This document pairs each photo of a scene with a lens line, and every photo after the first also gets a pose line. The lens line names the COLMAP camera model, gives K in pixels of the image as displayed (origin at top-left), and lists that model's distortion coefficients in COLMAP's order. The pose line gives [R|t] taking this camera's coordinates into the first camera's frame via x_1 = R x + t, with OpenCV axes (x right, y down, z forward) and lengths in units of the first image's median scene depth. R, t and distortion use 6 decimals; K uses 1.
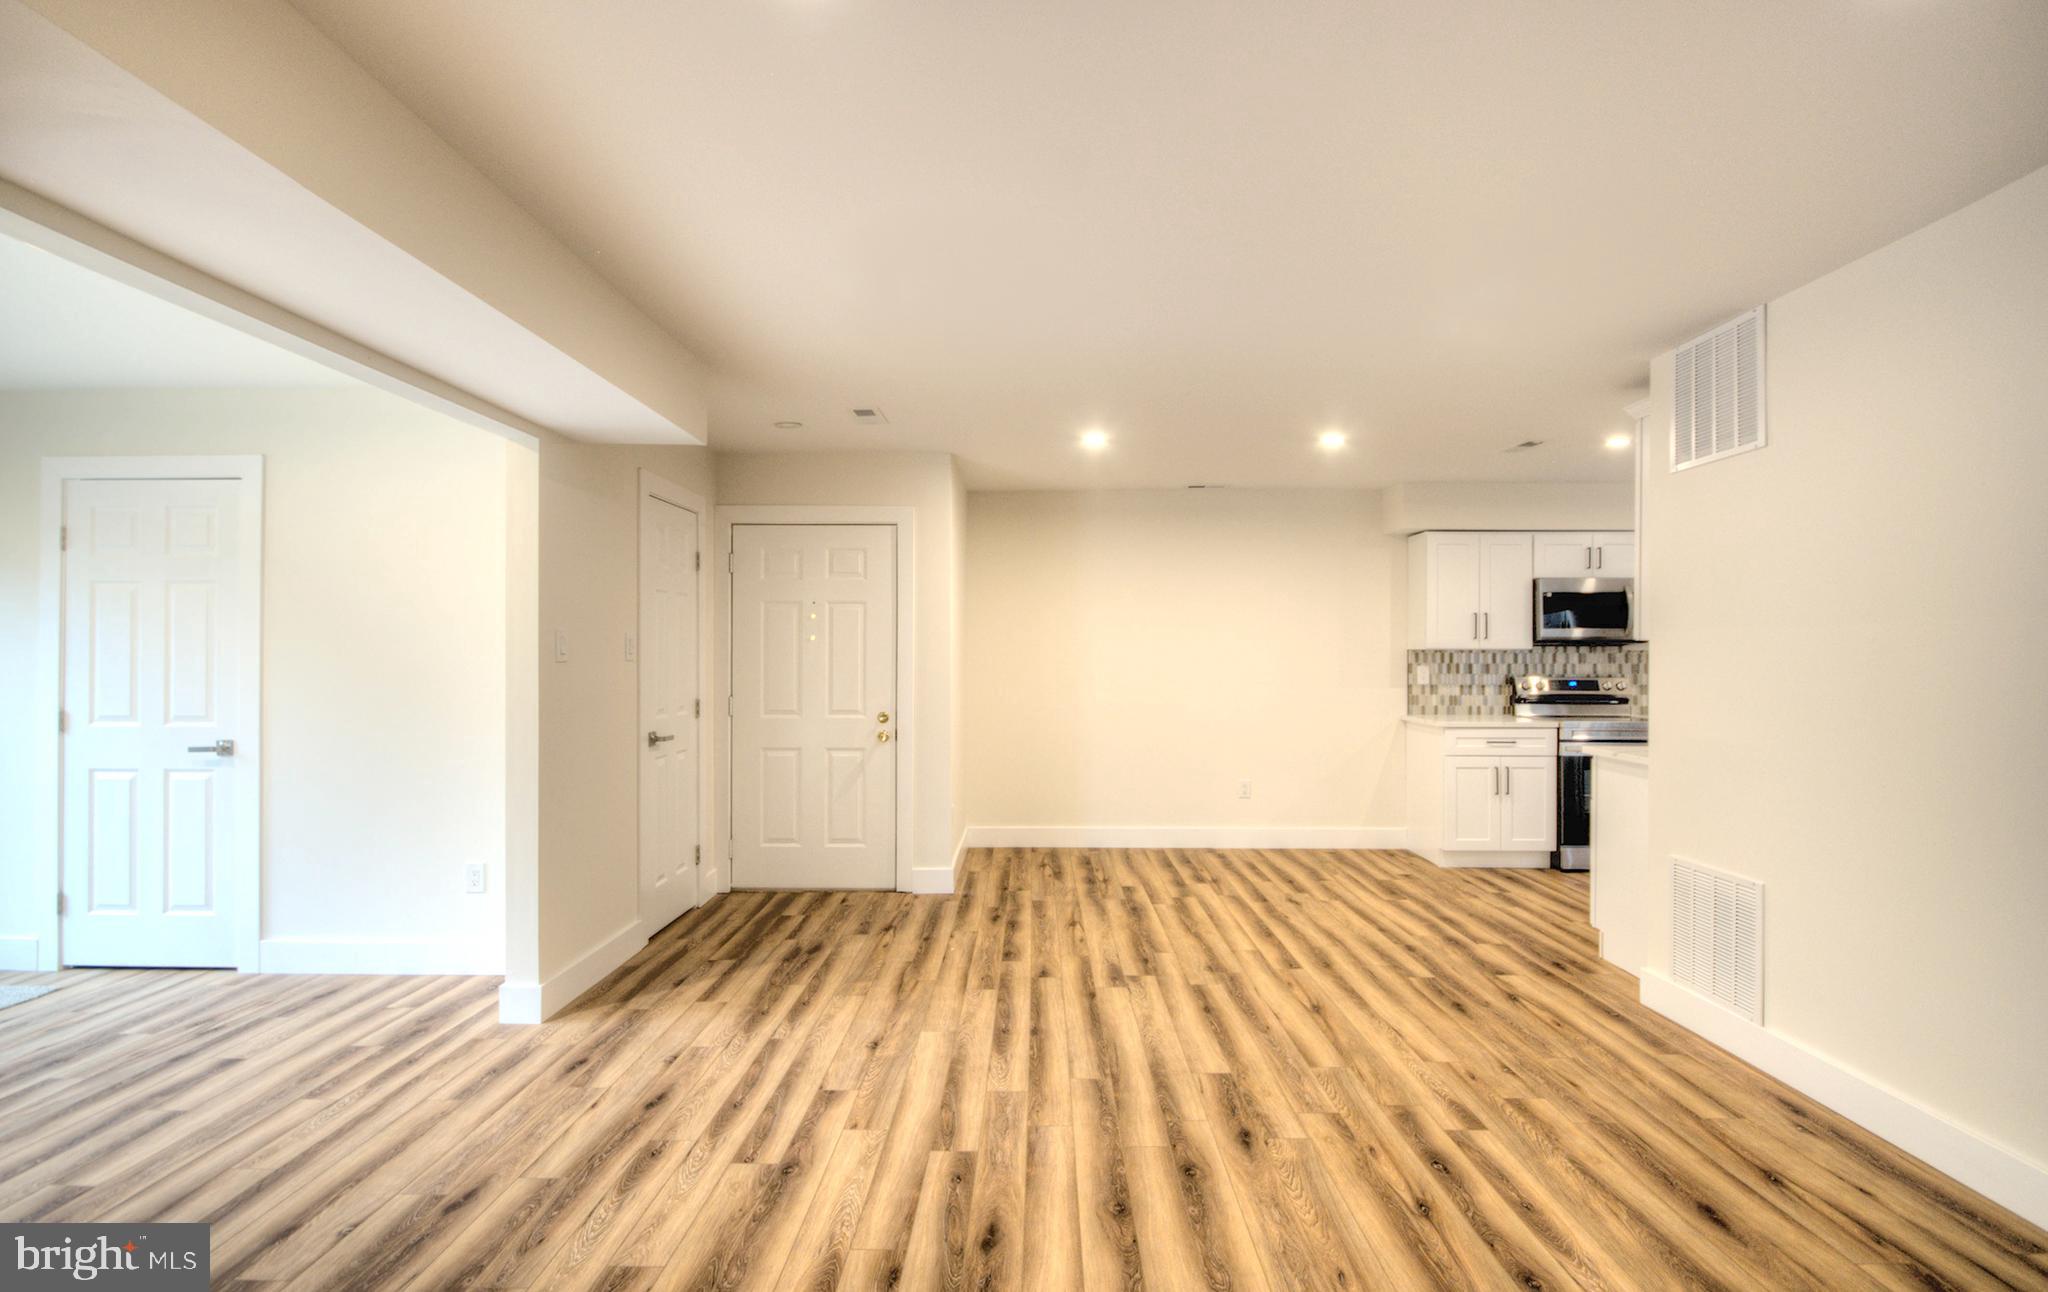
lens RADIAL K [[946.8, 0, 1007.6], [0, 946.8, 638.7], [0, 0, 1]] dist [-0.004891, 0.000083]
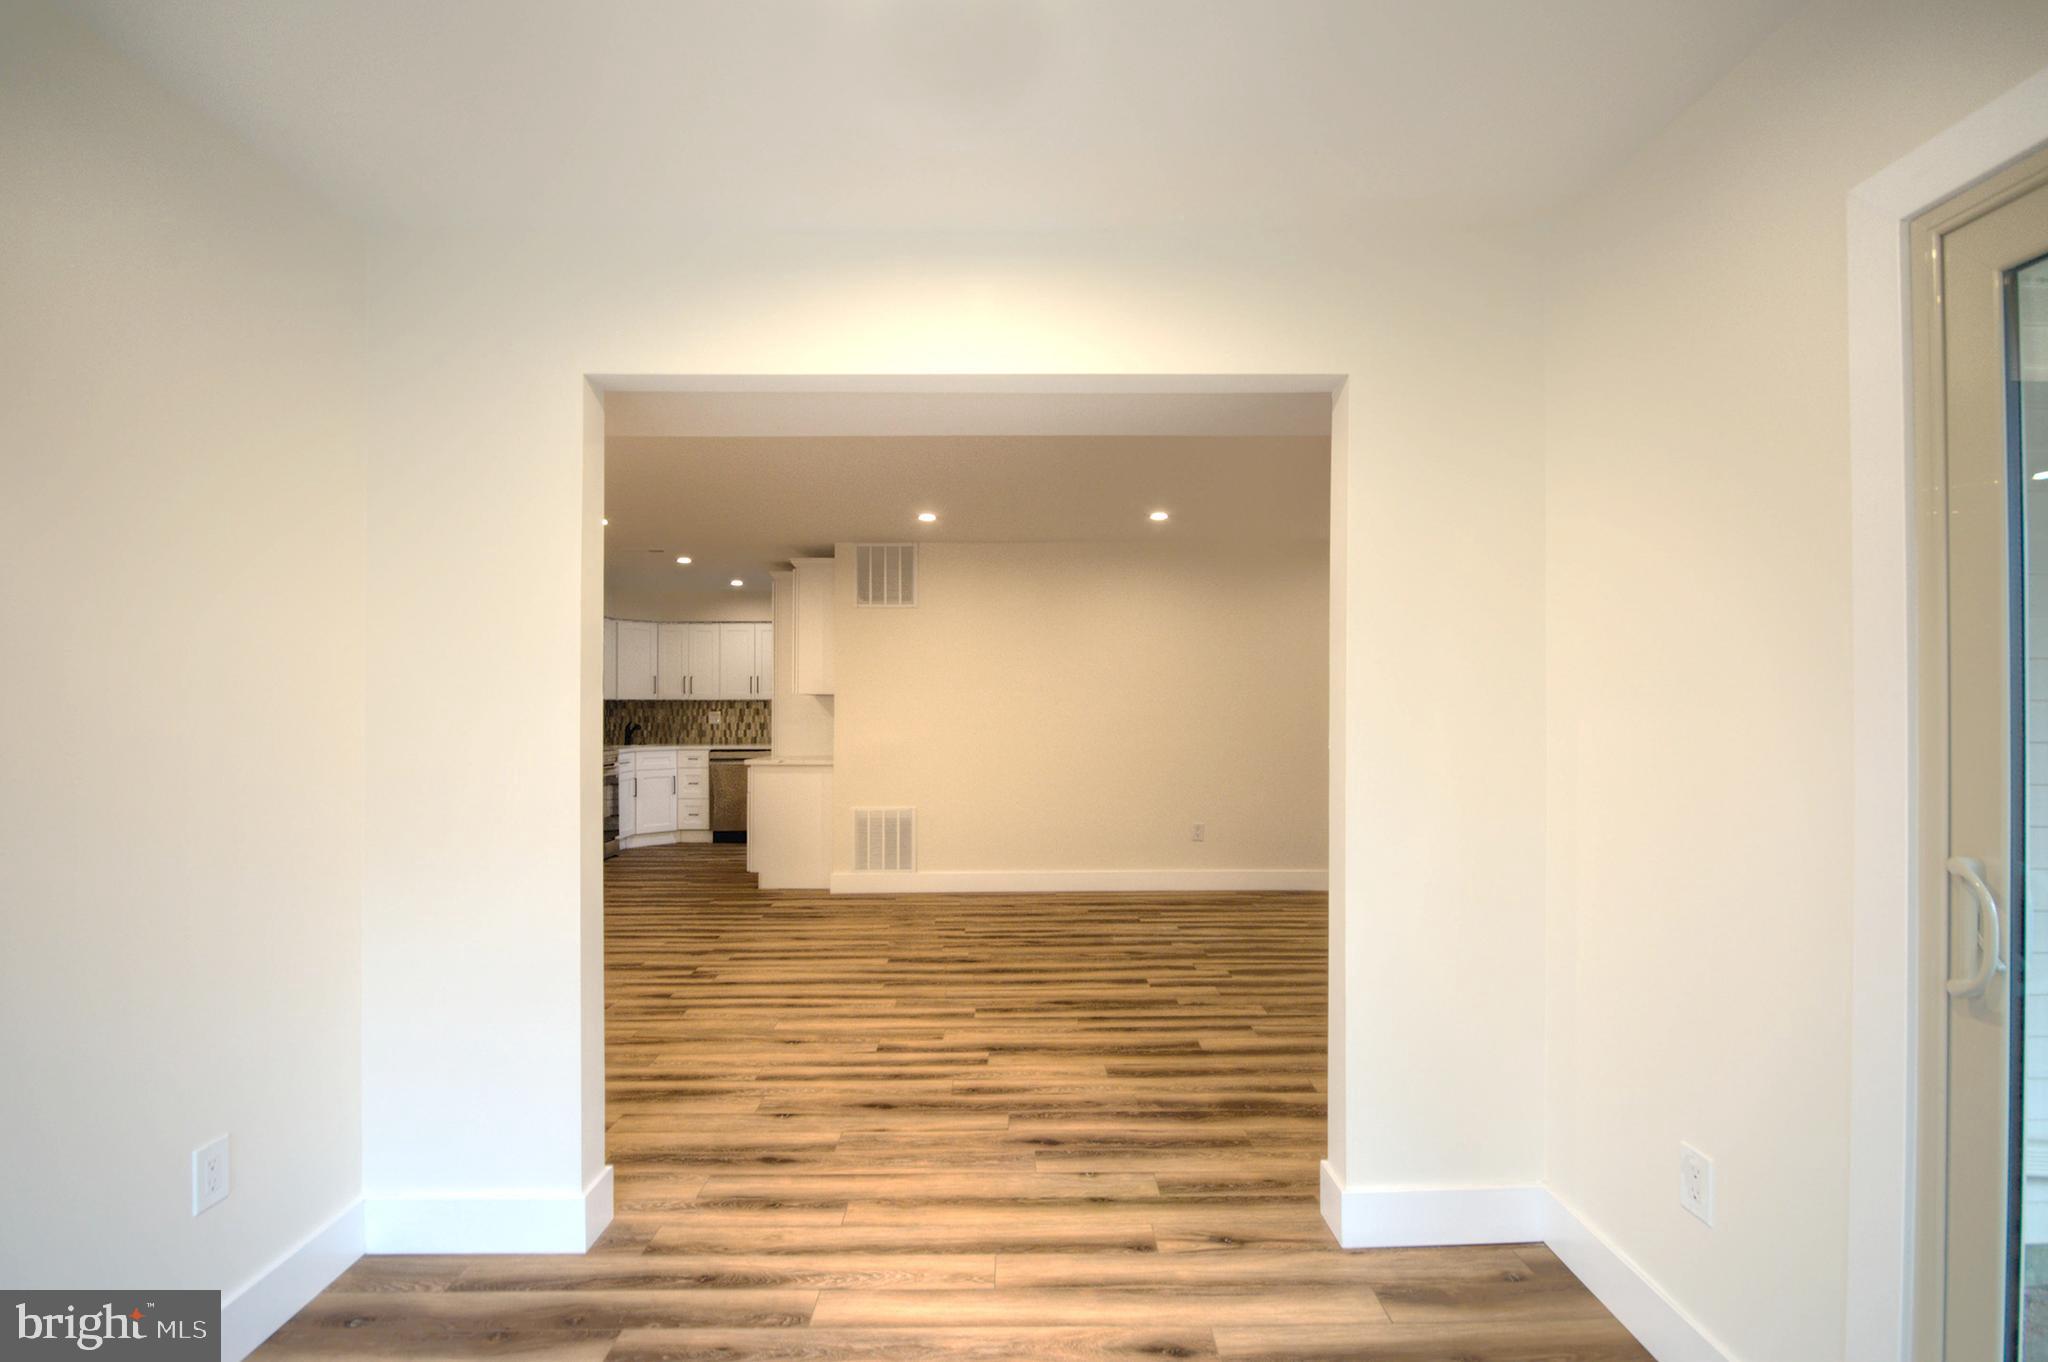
lens RADIAL K [[958.1, 0, 1019.4], [0, 958.1, 696.6], [0, 0, 1]] dist [-0.013087, -0.000888]
pose [[-0.038987, 0.009352, 0.999196, -1.202365], [-0.016122, 0.999820, -0.009986, 0.018133], [-0.999110, -0.016498, -0.038830, 0.715752]]
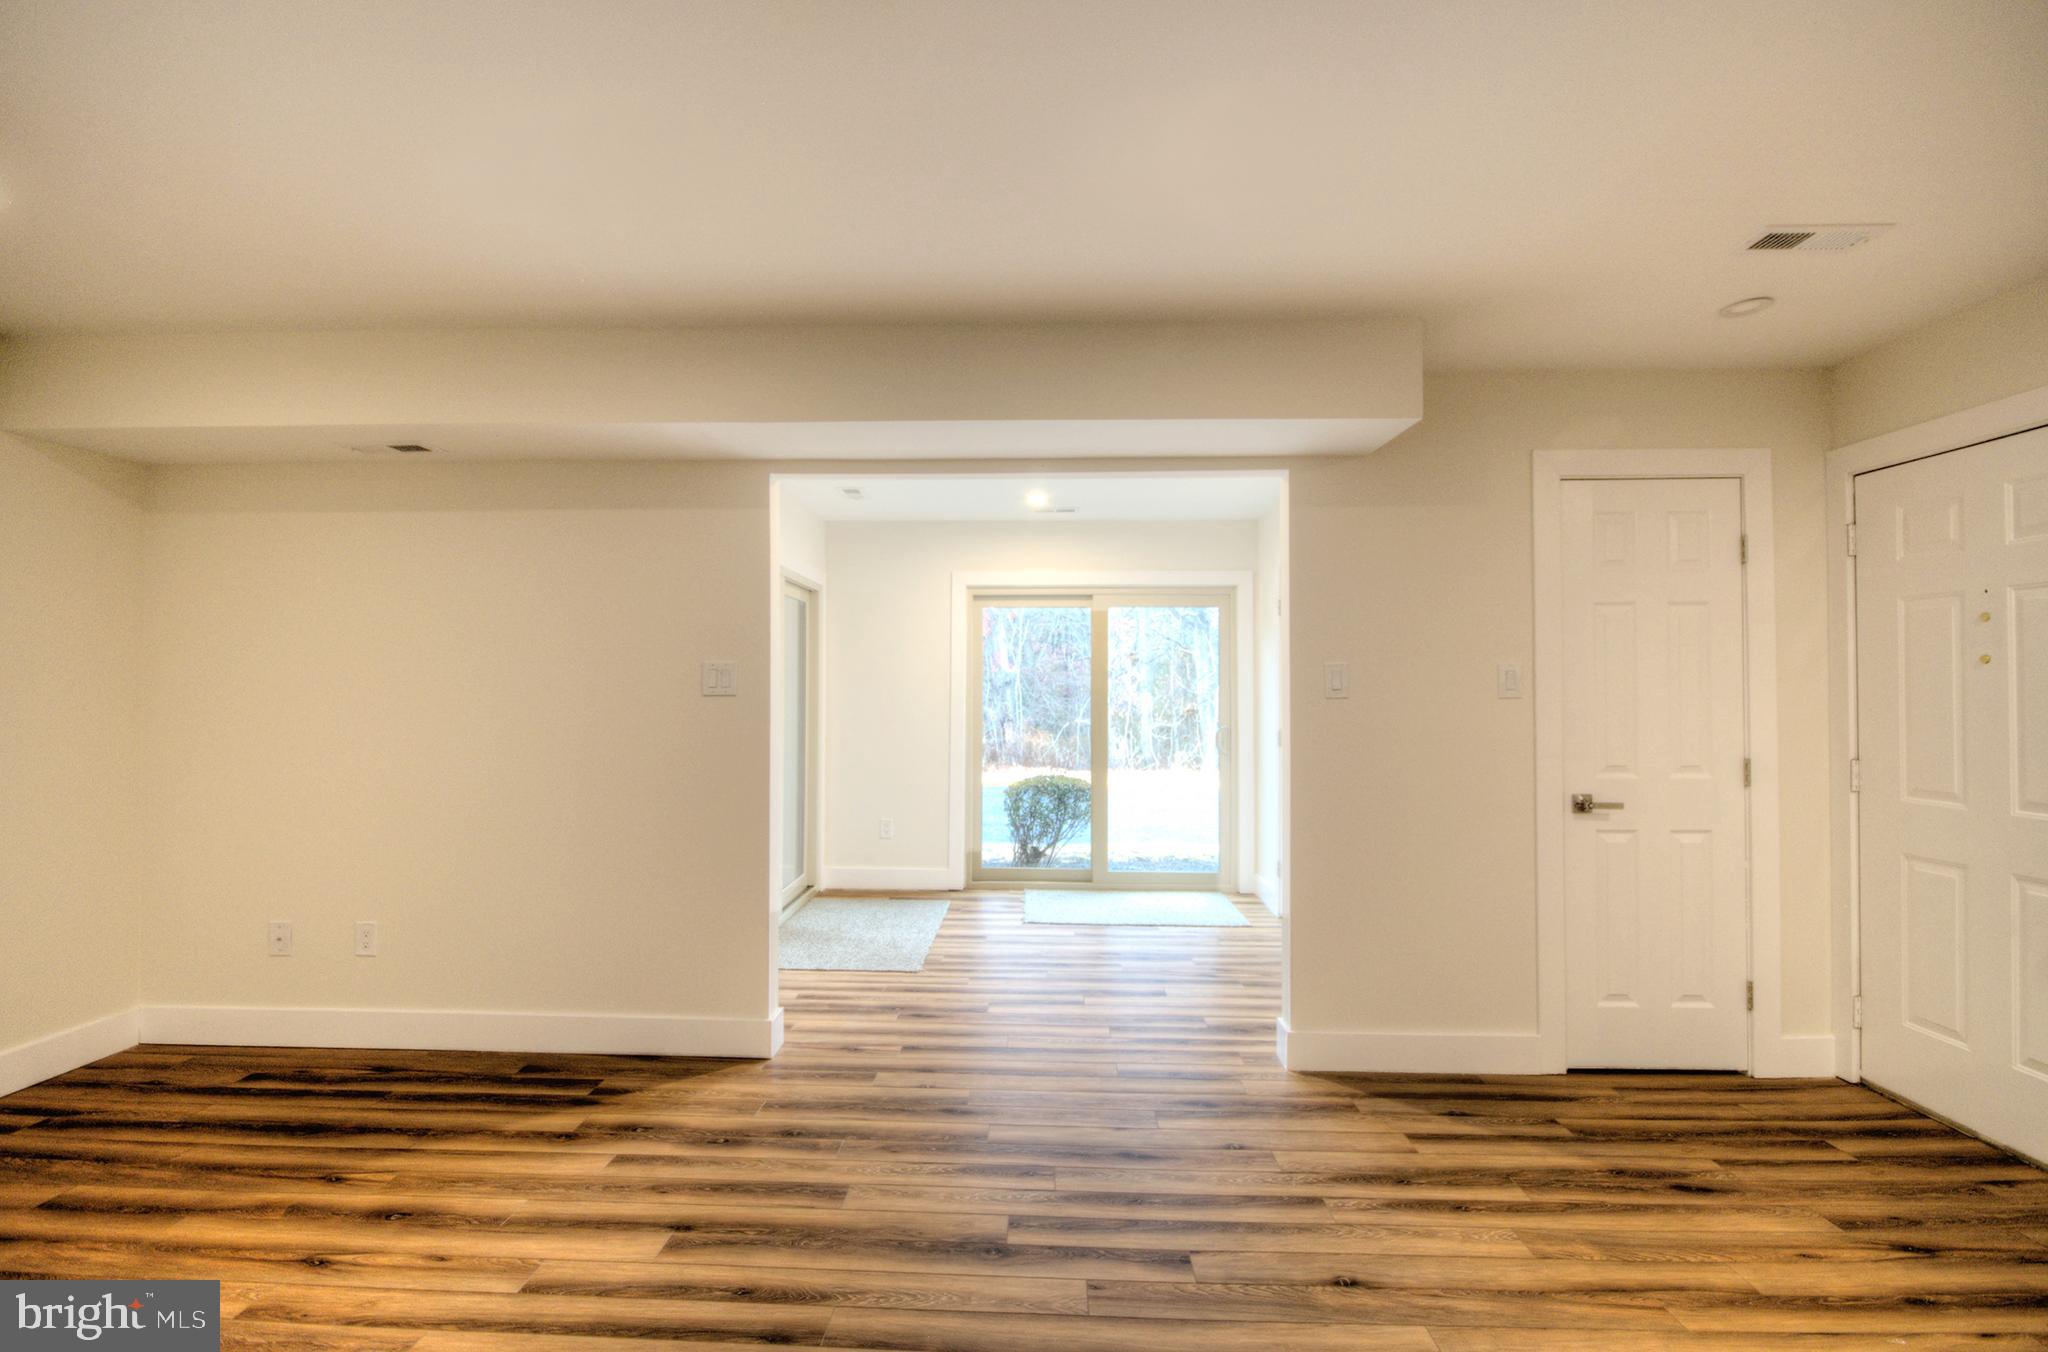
lens RADIAL K [[958.1, 0, 1011.2], [0, 958.1, 669.9], [0, 0, 1]] dist [-0.013087, -0.000888]
pose [[-0.000302, -0.021940, -0.999759, 0.485181], [0.013018, 0.999674, -0.021942, 0.014919], [0.999915, -0.013021, -0.000016, 0.710018]]
